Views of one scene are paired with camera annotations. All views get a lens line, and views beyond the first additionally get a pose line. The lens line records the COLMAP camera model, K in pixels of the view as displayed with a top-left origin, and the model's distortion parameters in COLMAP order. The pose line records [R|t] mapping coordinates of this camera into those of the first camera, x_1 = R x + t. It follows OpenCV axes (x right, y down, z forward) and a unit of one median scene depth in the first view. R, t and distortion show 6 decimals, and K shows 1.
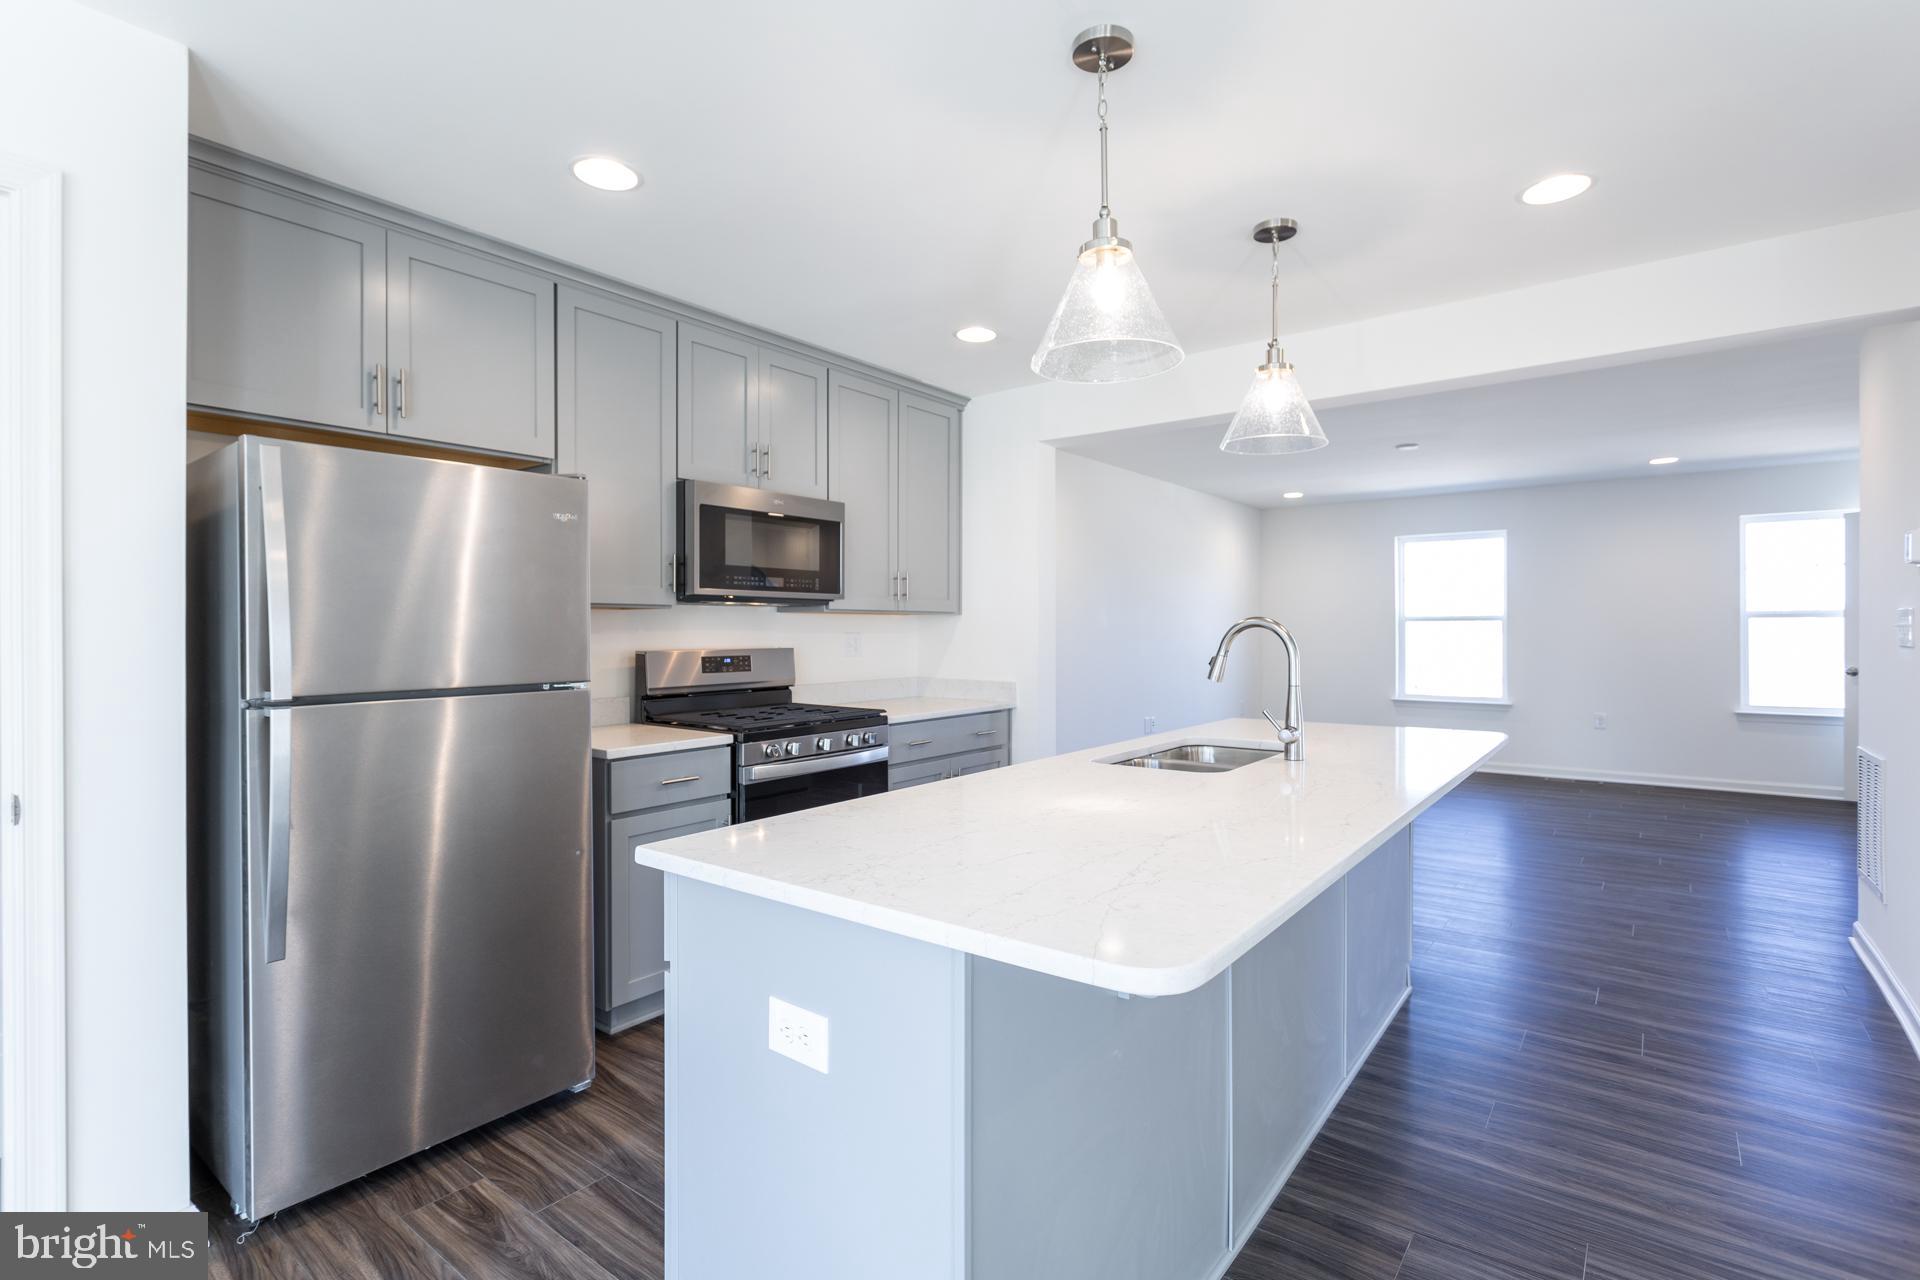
lens RADIAL K [[911.6, 0, 962.8], [0, 911.6, 622.5], [0, 0, 1]] dist [-0.002398, -0.000067]
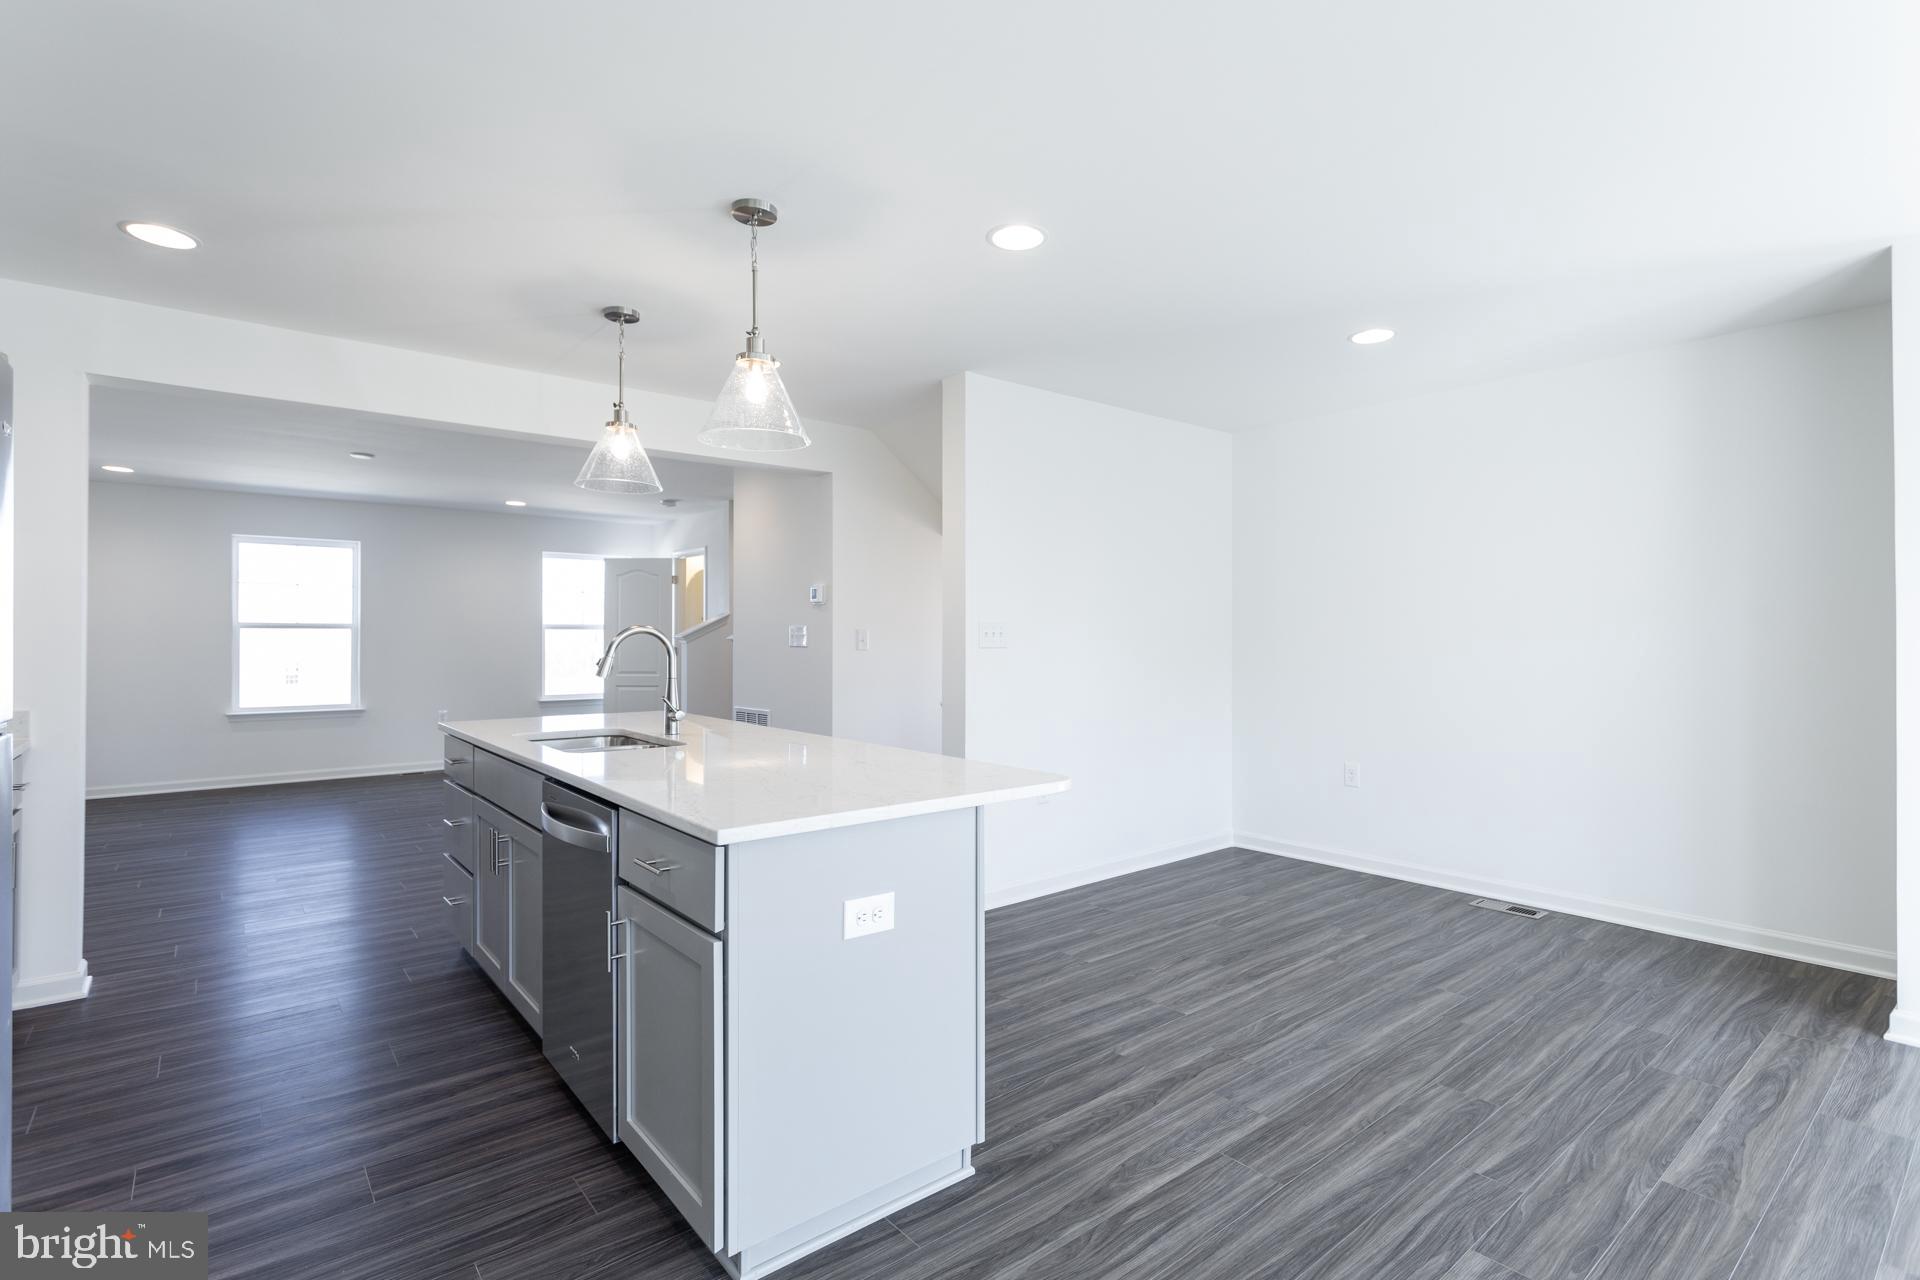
lens RADIAL K [[922.0, 0, 960.6], [0, 922.0, 632.6], [0, 0, 1]] dist [-0.001342, -0.000391]
pose [[0.231920, 0.007573, 0.972705, -0.323255], [-0.008576, 0.999947, -0.005740, 0.002442], [-0.972697, -0.007011, 0.231973, 0.108025]]
